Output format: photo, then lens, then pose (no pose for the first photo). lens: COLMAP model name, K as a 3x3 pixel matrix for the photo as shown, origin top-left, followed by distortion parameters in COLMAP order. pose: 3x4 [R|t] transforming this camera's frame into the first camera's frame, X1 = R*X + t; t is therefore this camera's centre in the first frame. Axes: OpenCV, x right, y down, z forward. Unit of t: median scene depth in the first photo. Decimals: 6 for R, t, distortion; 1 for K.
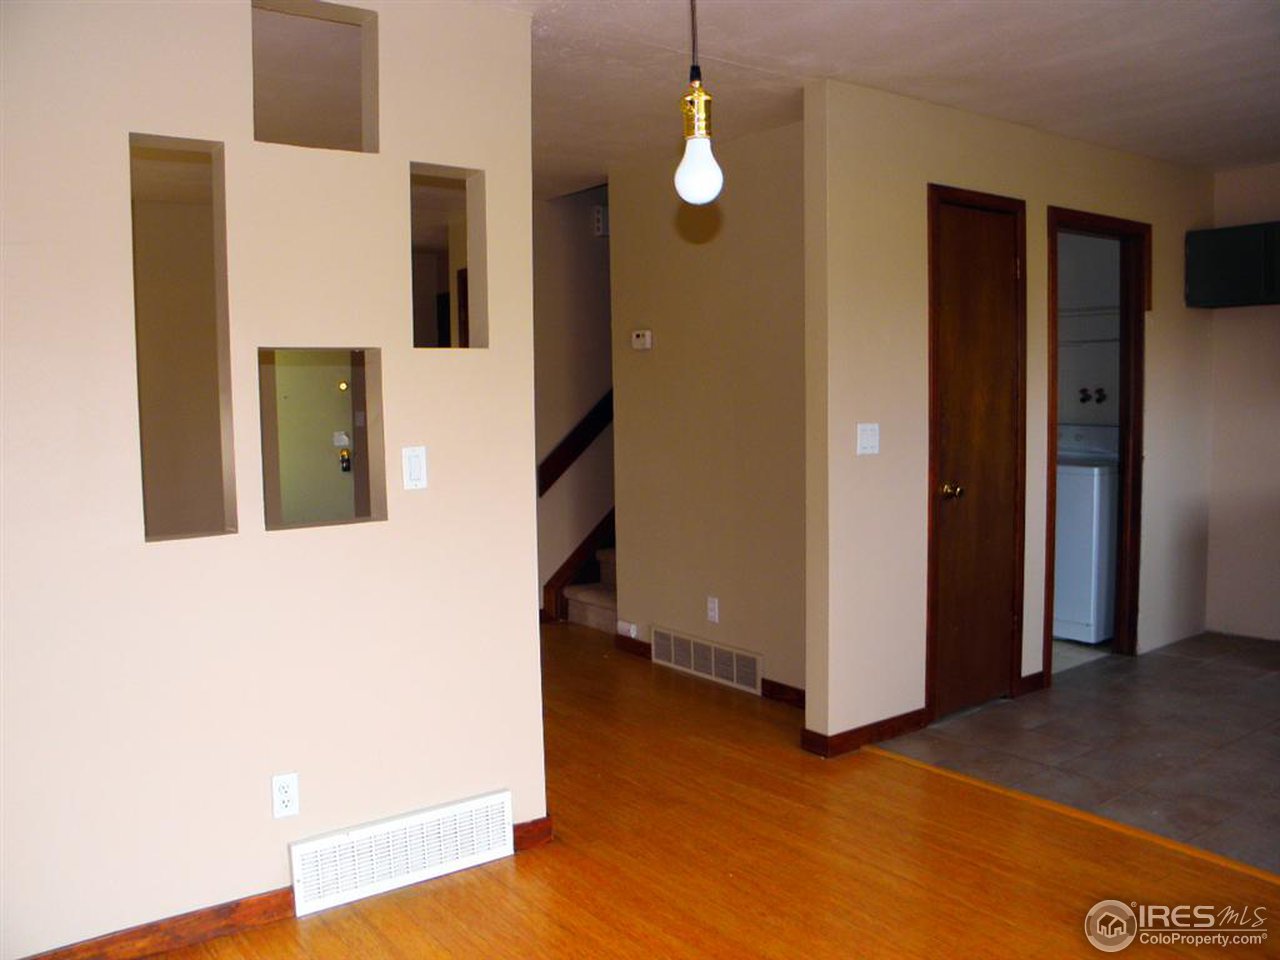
lens RADIAL K [[1072.9, 0, 640.0], [0, 1072.9, 480.0], [0, 0, 1]] dist [-0.108031, 0.005747]
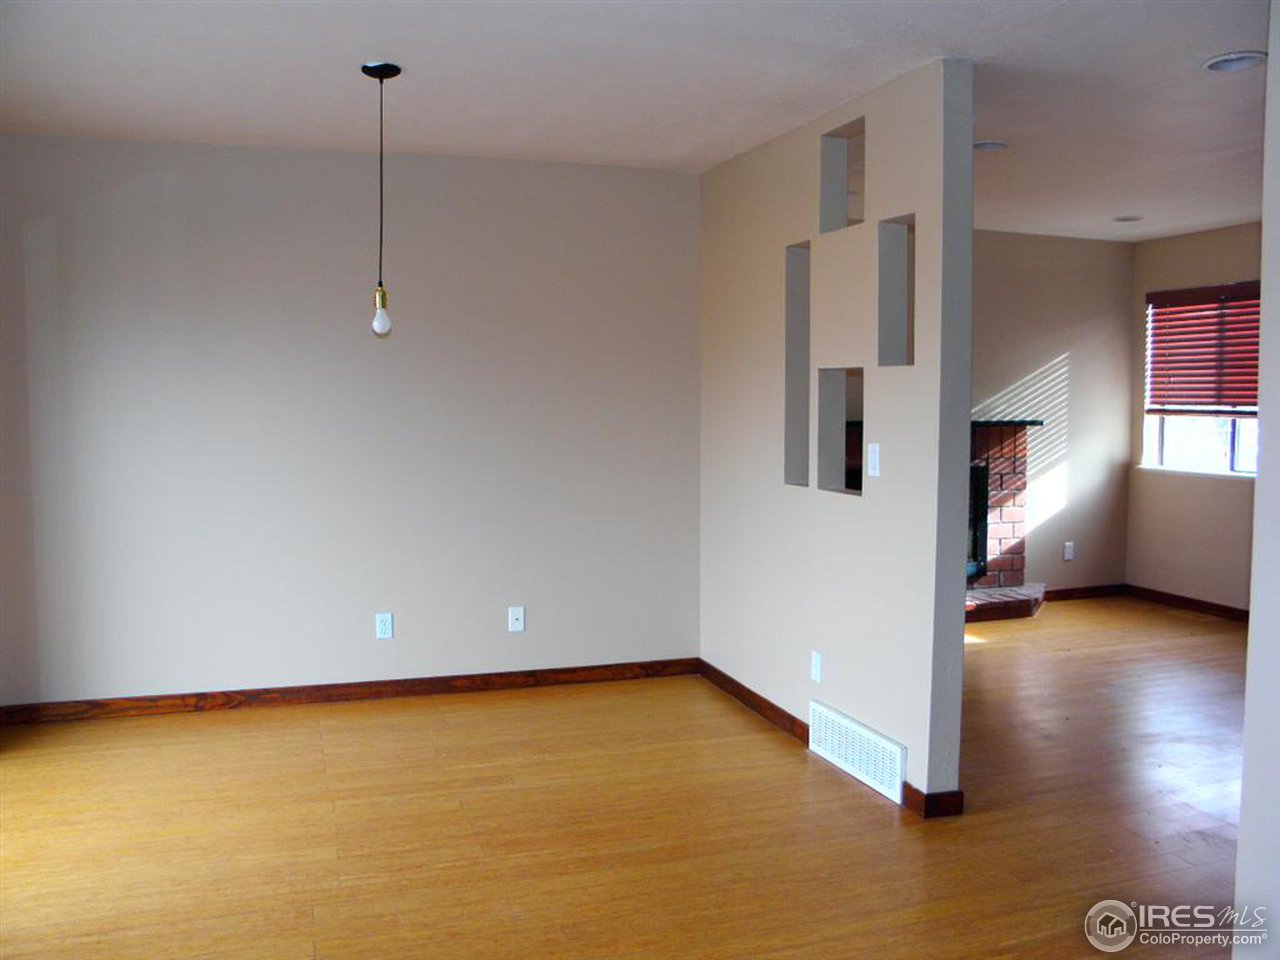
lens RADIAL K [[1072.9, 0, 640.0], [0, 1072.9, 480.0], [0, 0, 1]] dist [-0.108031, 0.005747]
pose [[-0.307481, 0.079259, -0.948247, 1.115854], [-0.066833, 0.992265, 0.104610, -0.104786], [0.949204, 0.095540, -0.299806, 1.135964]]
